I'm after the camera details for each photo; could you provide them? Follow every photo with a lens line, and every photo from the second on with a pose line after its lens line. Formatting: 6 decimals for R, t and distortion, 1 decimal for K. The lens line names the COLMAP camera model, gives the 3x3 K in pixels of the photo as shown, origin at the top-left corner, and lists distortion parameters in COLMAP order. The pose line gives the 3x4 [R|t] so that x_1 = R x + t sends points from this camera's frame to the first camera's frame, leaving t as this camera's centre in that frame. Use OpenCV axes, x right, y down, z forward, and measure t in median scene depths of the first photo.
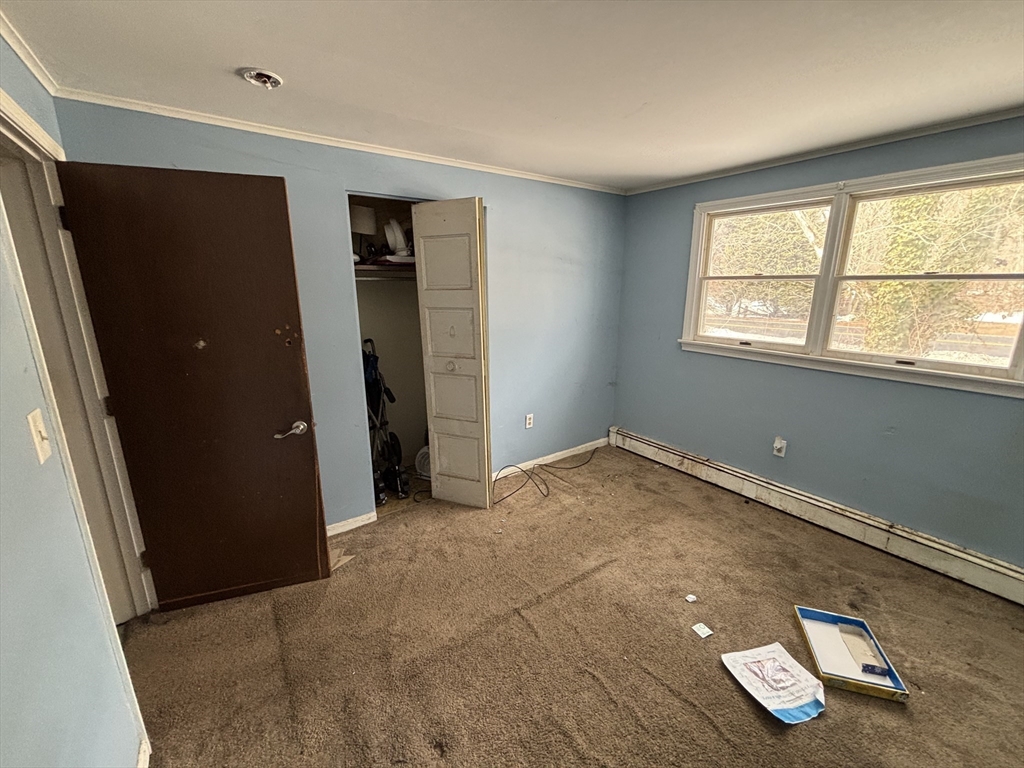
lens RADIAL K [[413.0, 0, 510.5], [0, 413.0, 383.3], [0, 0, 1]] dist [0.002654, -0.001254]
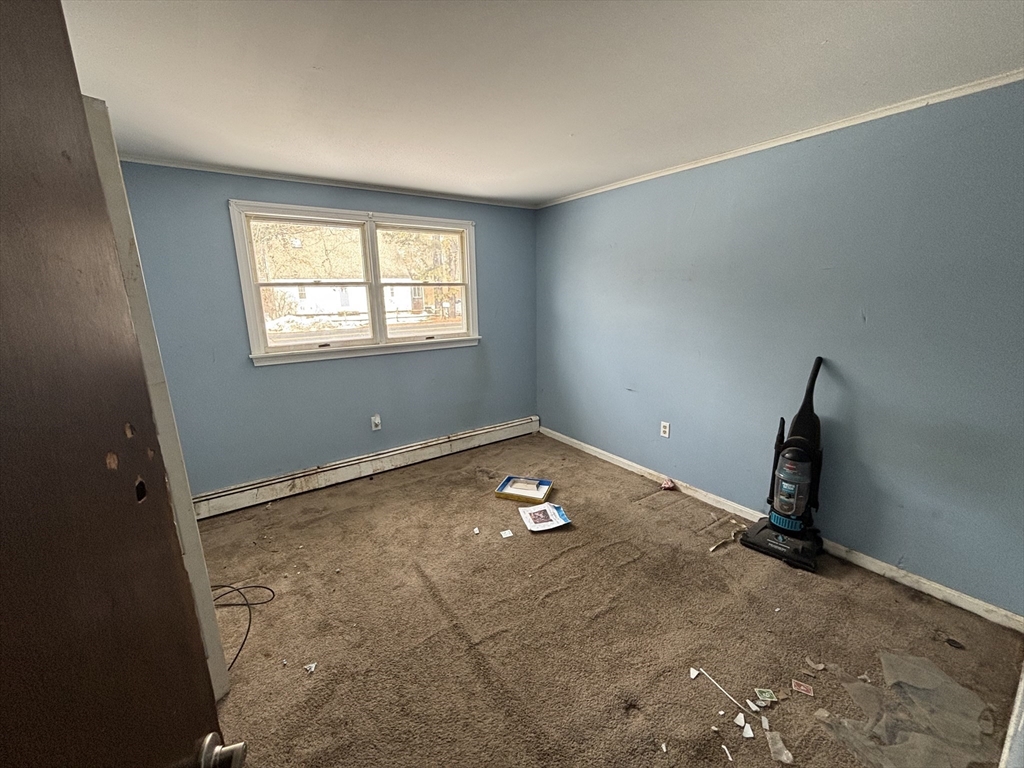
lens RADIAL K [[413.0, 0, 512.2], [0, 413.0, 383.0], [0, 0, 1]] dist [0.002654, -0.001254]
pose [[0.012724, -0.211172, 0.977366, -0.498079], [0.257394, 0.945198, 0.200871, -0.095444], [-0.966223, 0.249012, 0.066382, 0.490752]]
